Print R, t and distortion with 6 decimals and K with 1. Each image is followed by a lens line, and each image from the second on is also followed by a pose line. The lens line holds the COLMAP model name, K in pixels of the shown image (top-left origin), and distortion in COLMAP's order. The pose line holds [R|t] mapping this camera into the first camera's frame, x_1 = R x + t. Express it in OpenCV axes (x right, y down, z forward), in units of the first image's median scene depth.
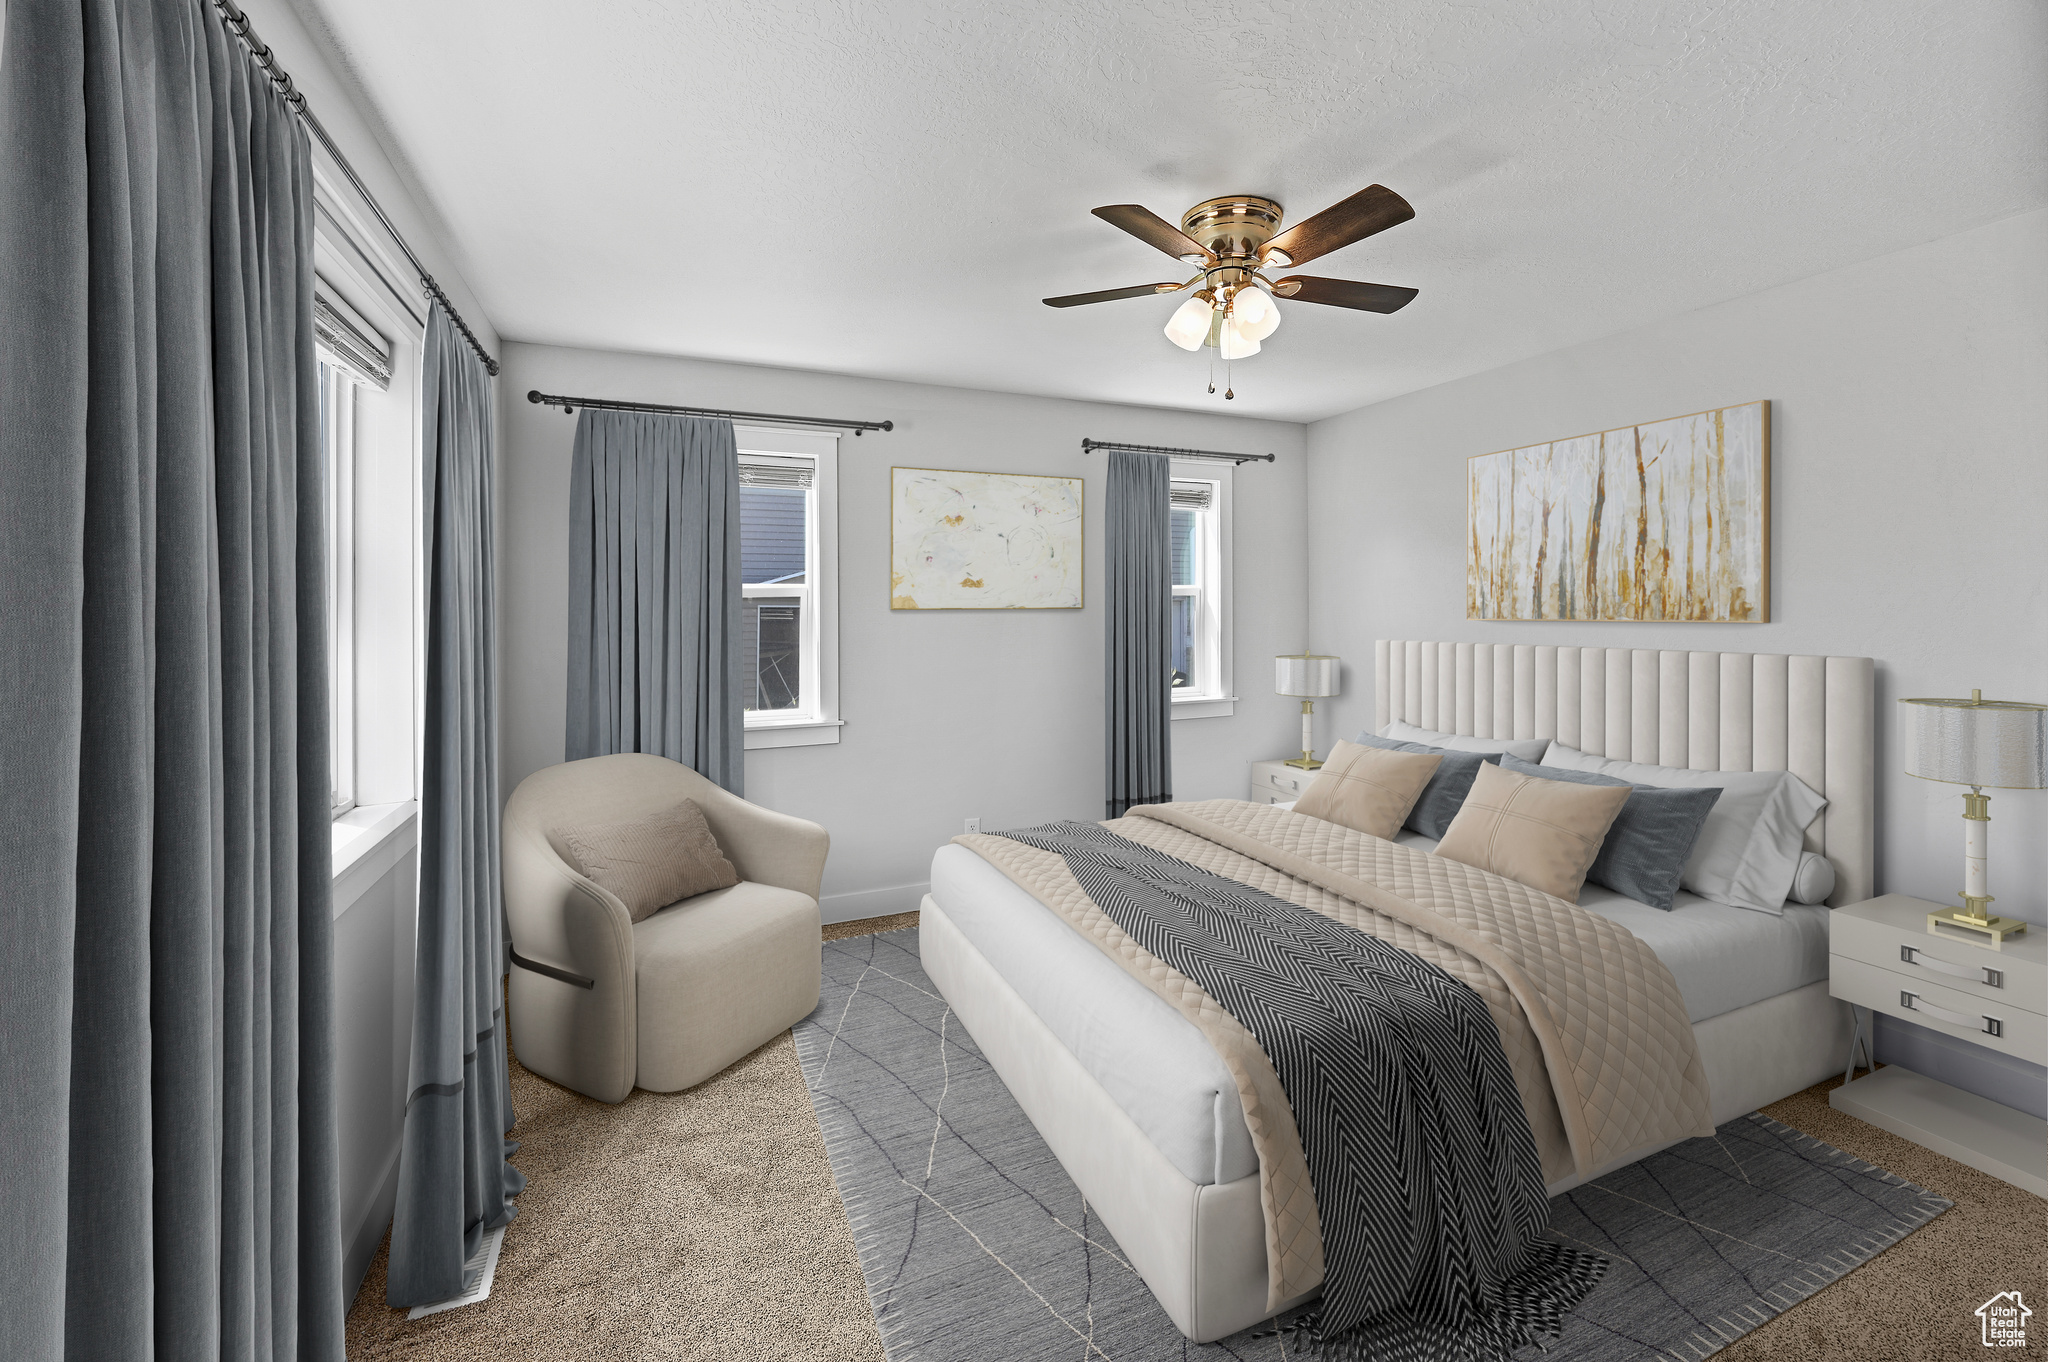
lens RADIAL K [[841.8, 0, 1029.2], [0, 841.8, 607.3], [0, 0, 1]] dist [-0.000757, -0.000013]
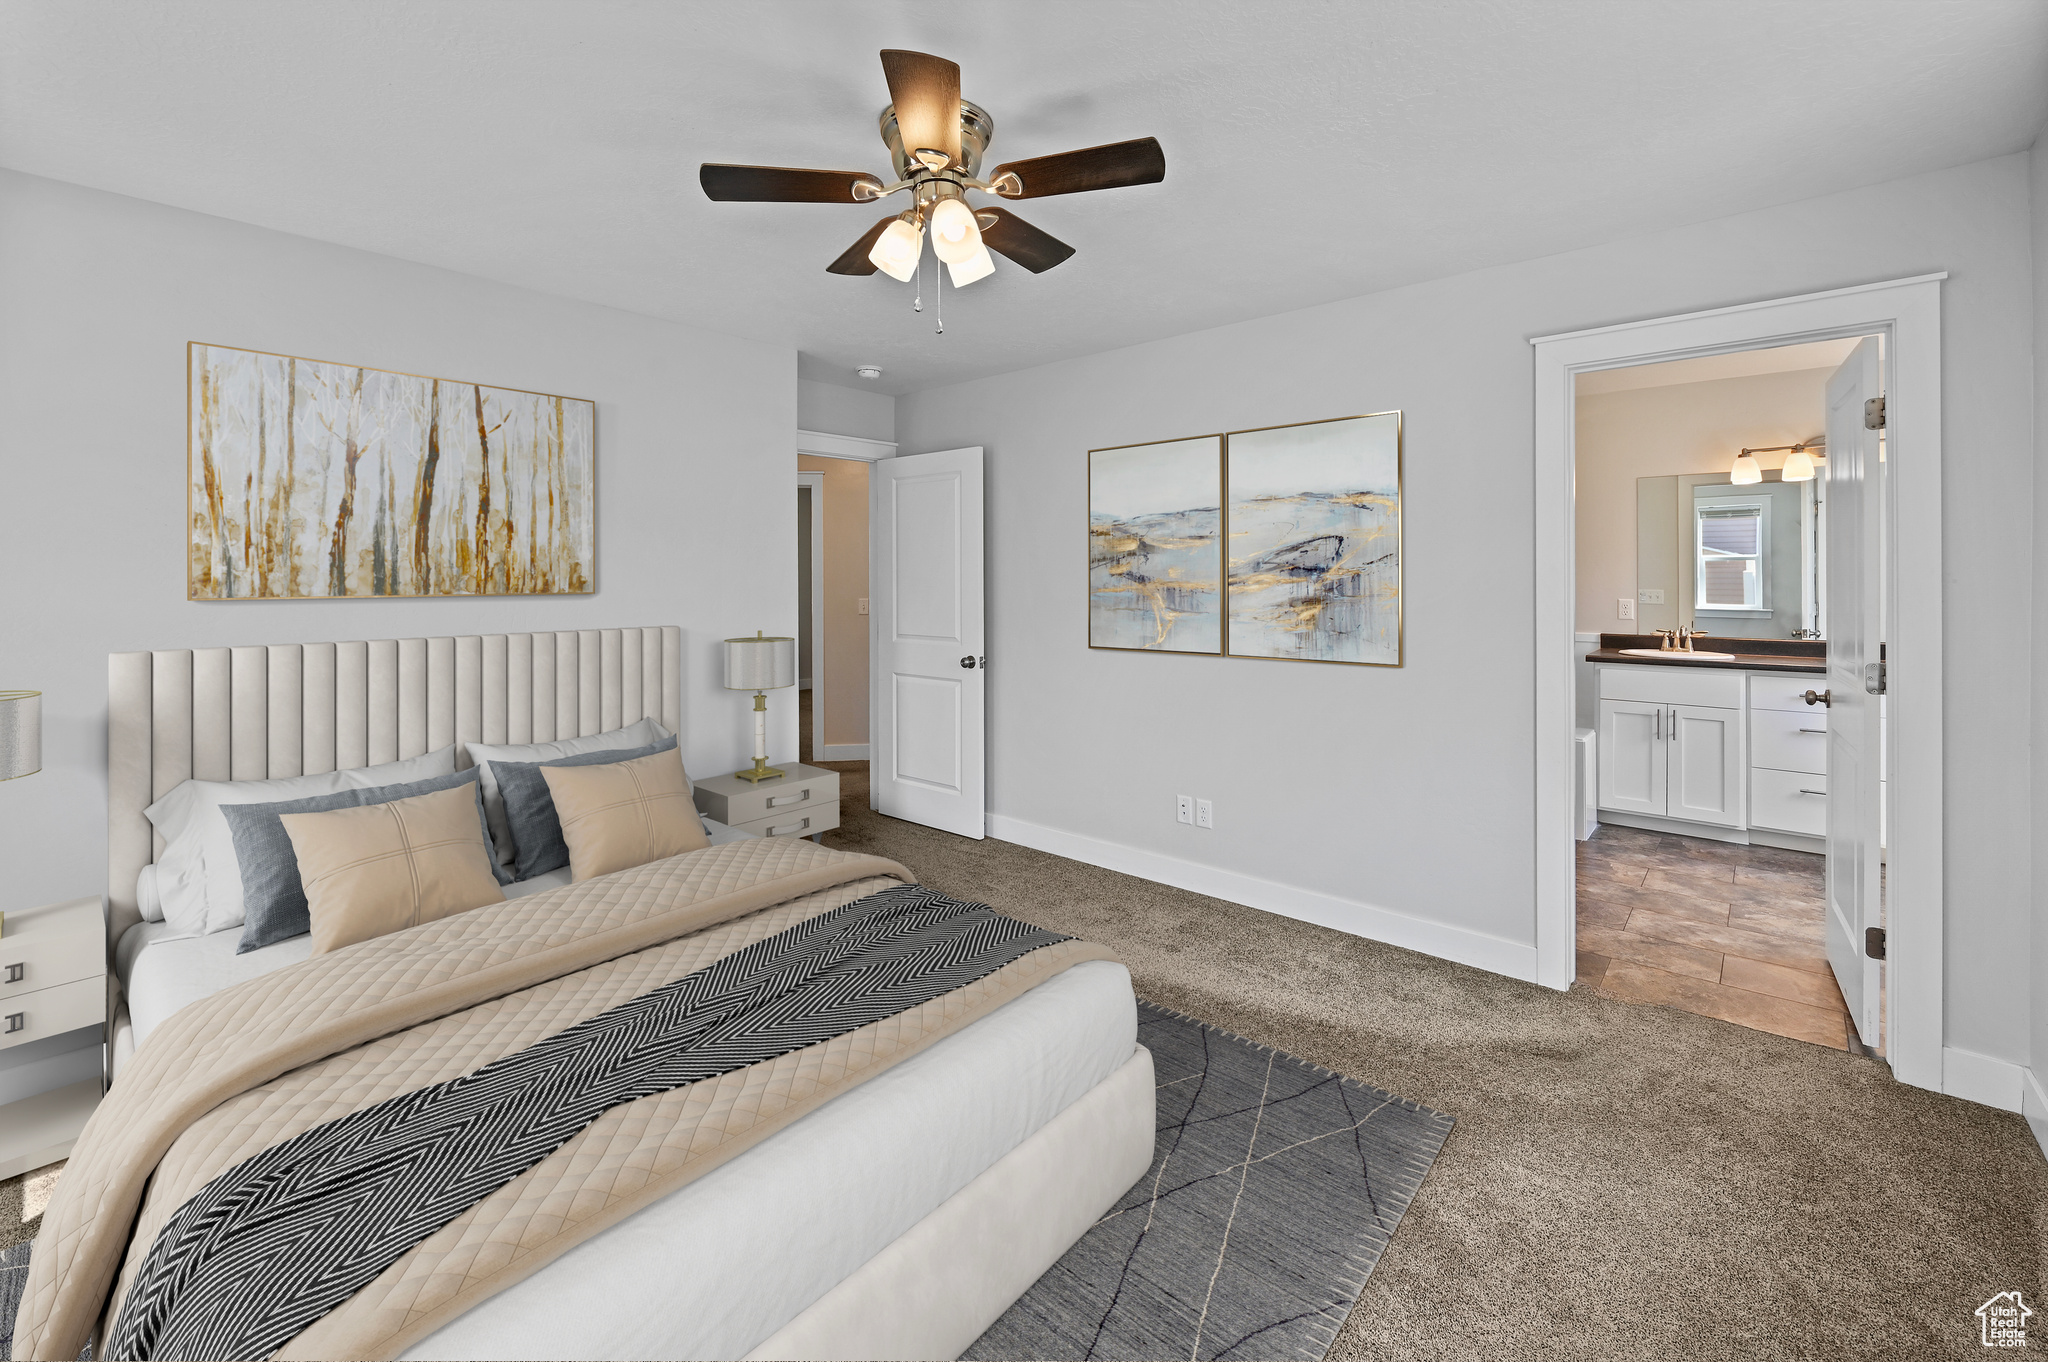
lens RADIAL K [[841.8, 0, 1024.3], [0, 841.8, 588.6], [0, 0, 1]] dist [-0.000757, -0.000013]
pose [[-0.436002, -0.002047, 0.899944, -0.364157], [0.004731, 0.999978, 0.004567, 0.007388], [-0.899933, 0.006249, -0.435983, 0.832408]]
